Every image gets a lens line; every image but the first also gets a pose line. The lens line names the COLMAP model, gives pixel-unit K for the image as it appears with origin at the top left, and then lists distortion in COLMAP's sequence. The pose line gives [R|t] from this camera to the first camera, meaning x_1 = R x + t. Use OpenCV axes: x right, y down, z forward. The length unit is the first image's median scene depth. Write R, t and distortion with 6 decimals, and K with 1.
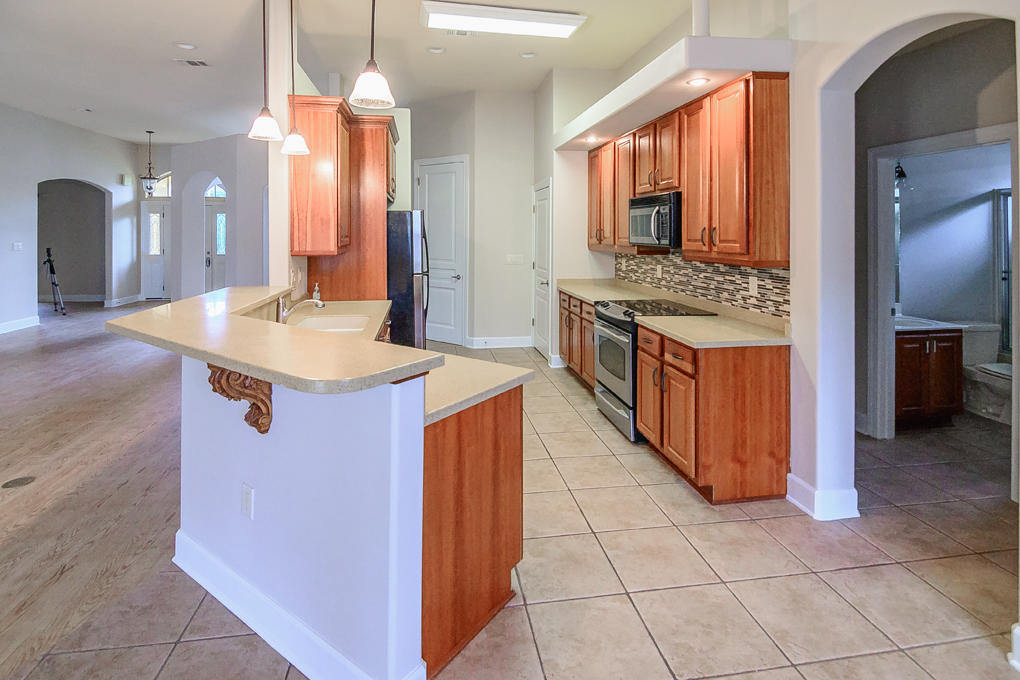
lens RADIAL K [[520.2, 0, 496.8], [0, 520.2, 226.6], [0, 0, 1]] dist [0.007265, -0.007002]
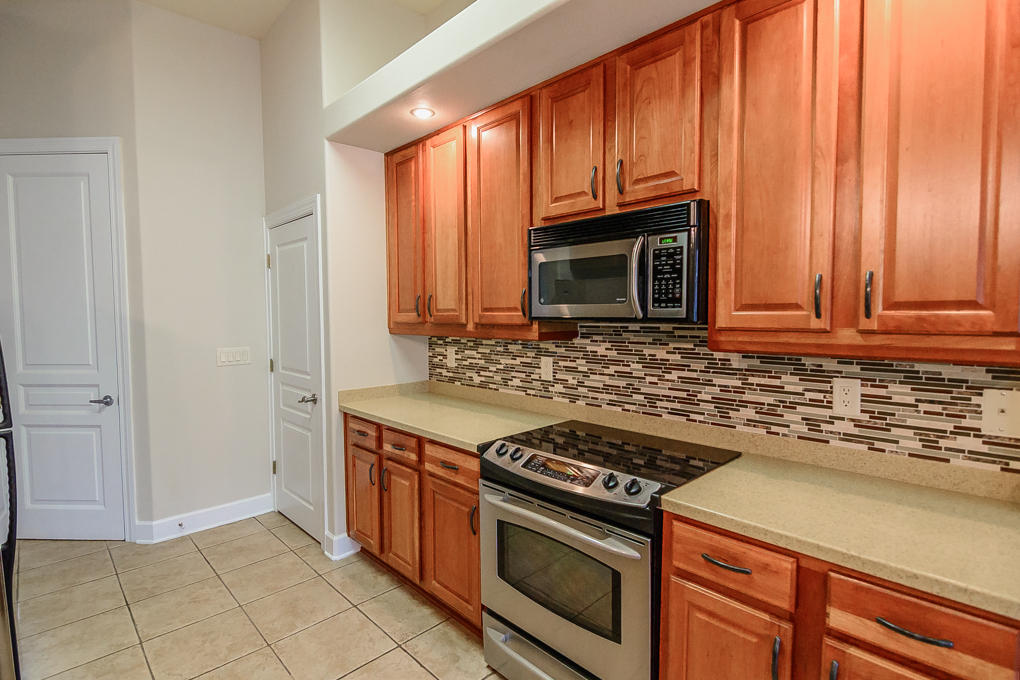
lens RADIAL K [[520.2, 0, 490.3], [0, 520.2, 344.6], [0, 0, 1]] dist [0.007265, -0.007002]
pose [[0.835145, -0.043190, 0.548331, -0.055472], [0.003812, 0.997343, 0.072752, 0.021674], [-0.550016, -0.058669, 0.833091, 0.654827]]
